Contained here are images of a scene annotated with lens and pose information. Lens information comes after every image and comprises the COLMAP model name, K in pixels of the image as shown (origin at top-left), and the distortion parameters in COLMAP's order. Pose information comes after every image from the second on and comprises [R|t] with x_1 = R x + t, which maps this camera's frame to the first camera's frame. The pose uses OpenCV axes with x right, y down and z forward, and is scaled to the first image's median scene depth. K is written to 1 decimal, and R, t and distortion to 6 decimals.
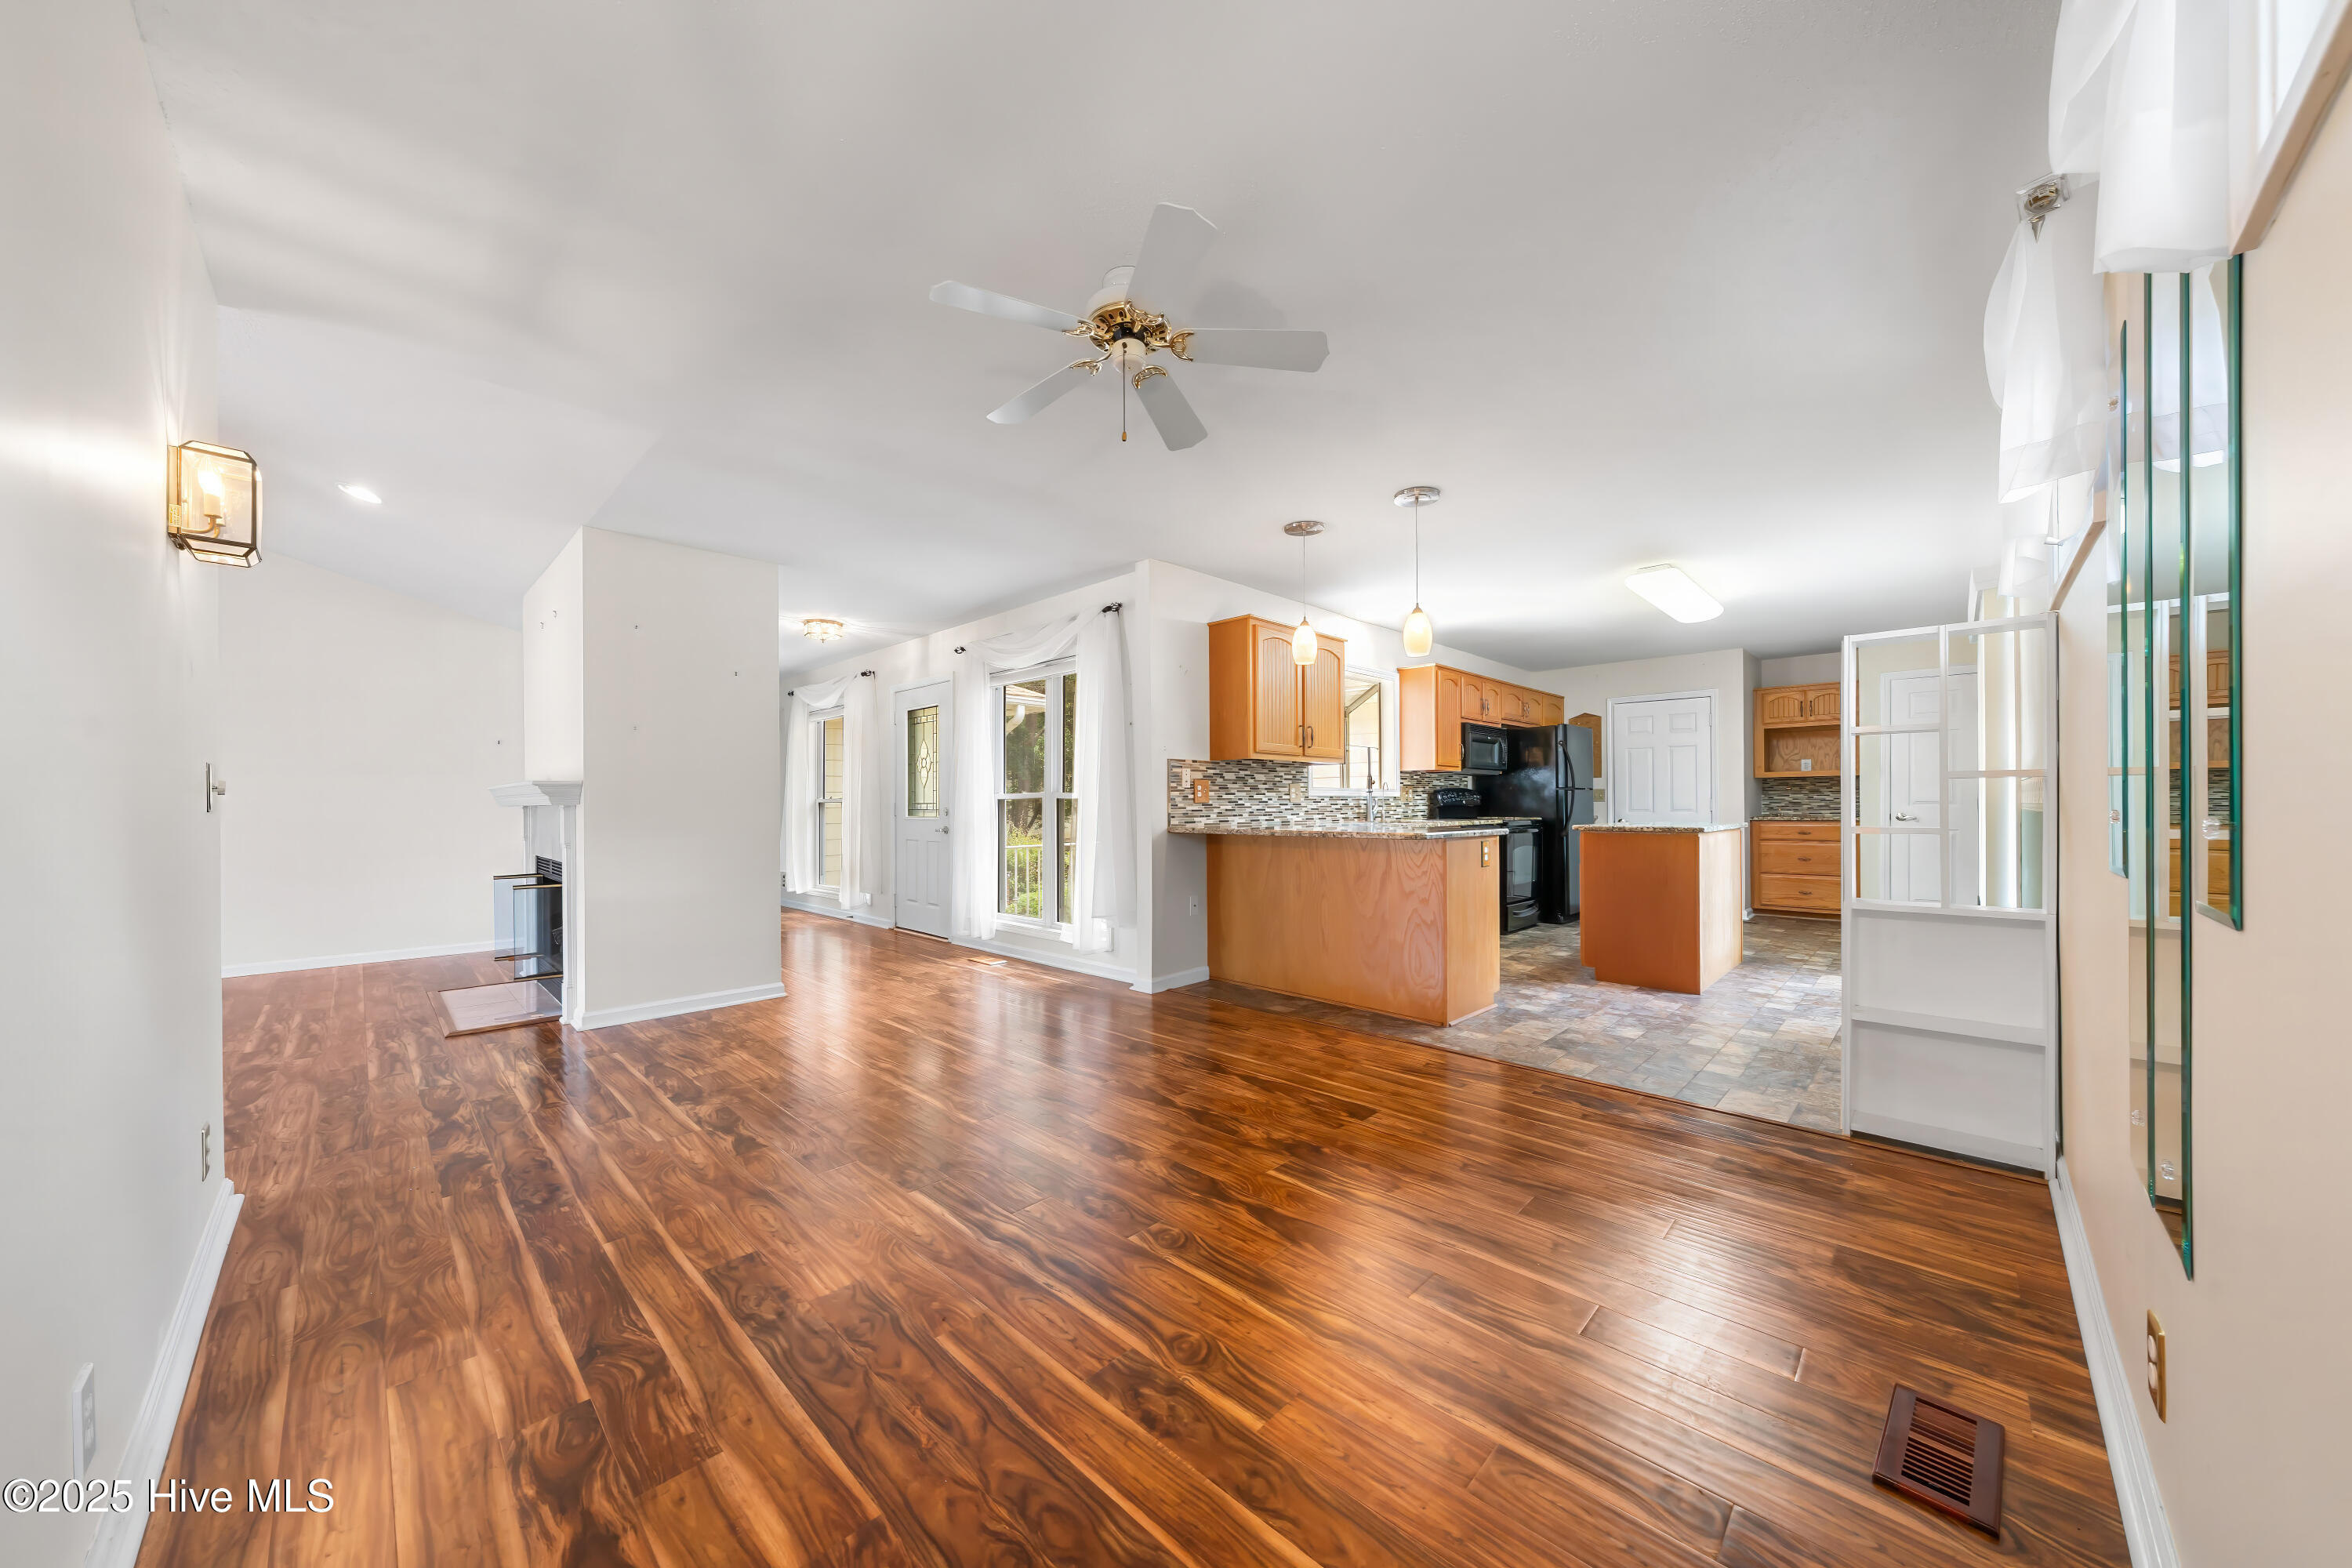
lens RADIAL K [[806.0, 0, 1175.2], [0, 806.0, 797.3], [0, 0, 1]] dist [-0.000527, -0.000579]
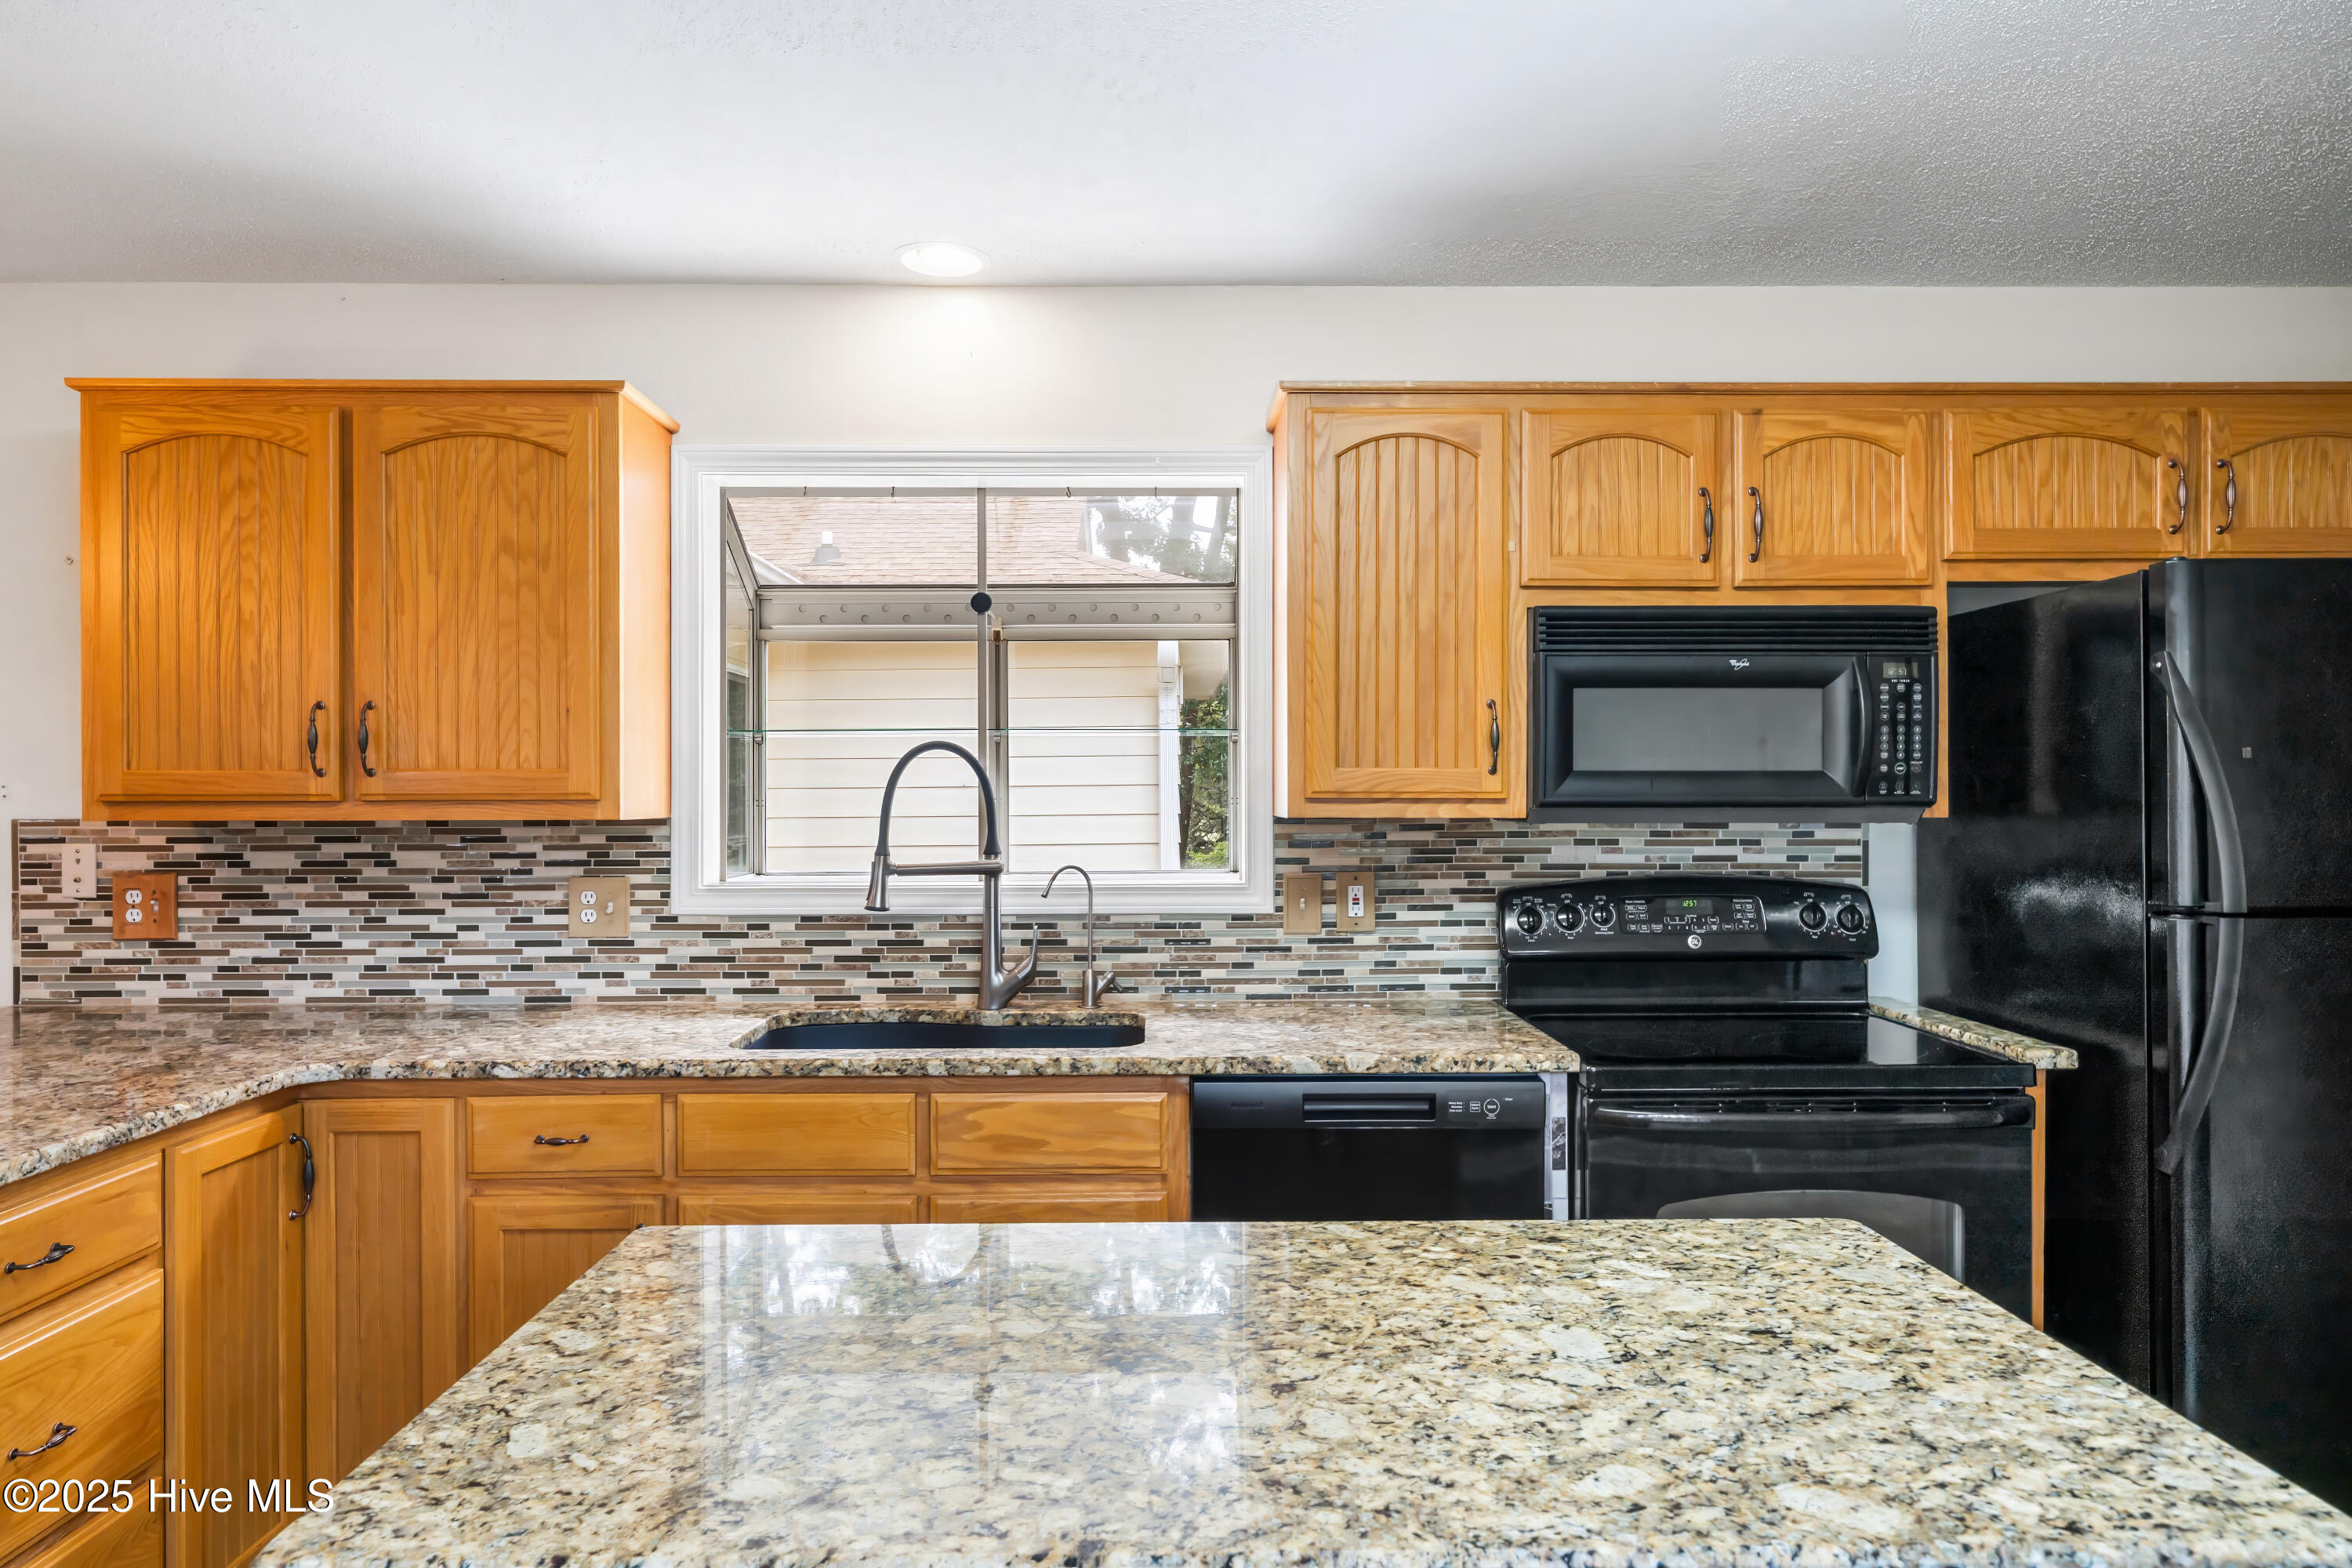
lens RADIAL K [[1482.4, 0, 1161.0], [0, 1482.4, 790.9], [0, 0, 1]] dist [0.003889, 0.002776]
pose [[0.706067, 0.003772, -0.708135, 0.832808], [0.005041, 0.999934, 0.010353, -0.064678], [0.708127, -0.010880, 0.706001, 0.887167]]
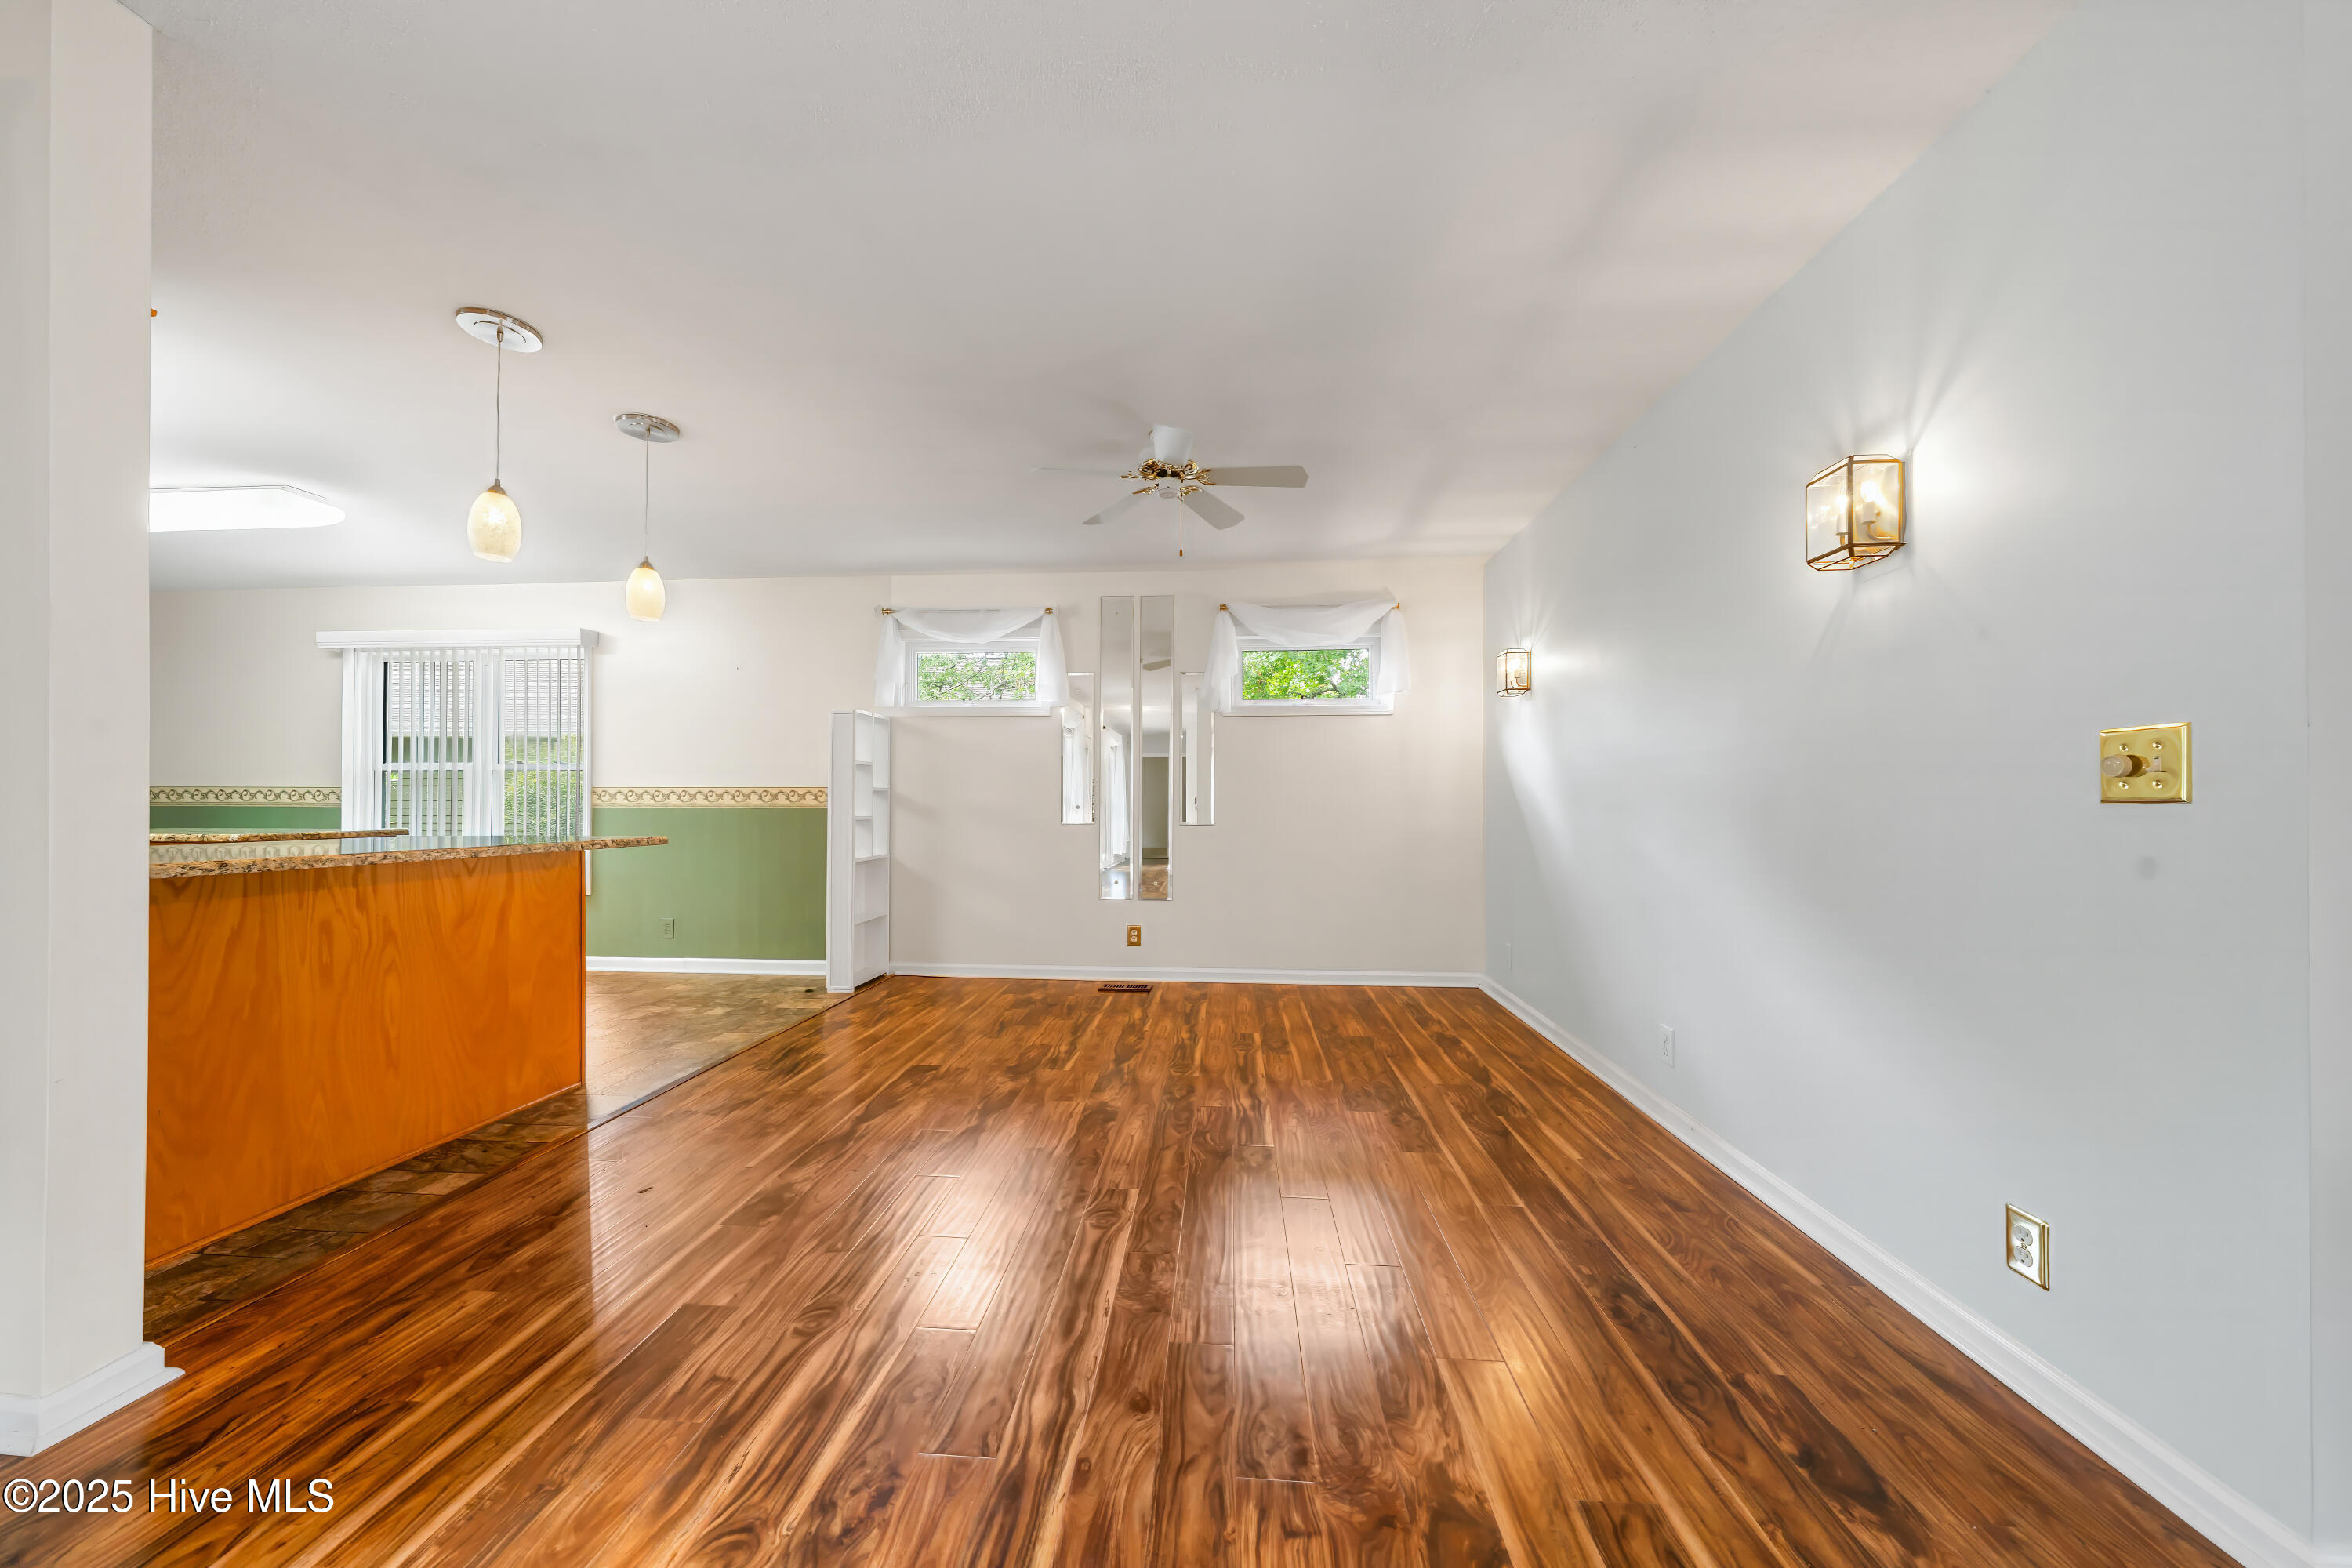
lens RADIAL K [[806.0, 0, 1164.5], [0, 806.0, 781.4], [0, 0, 1]] dist [-0.000527, -0.000579]
pose [[-0.641601, 0.025643, 0.766610, -0.520675], [-0.006695, 0.999216, -0.039026, 0.012715], [-0.767009, -0.030171, -0.640926, 0.870955]]
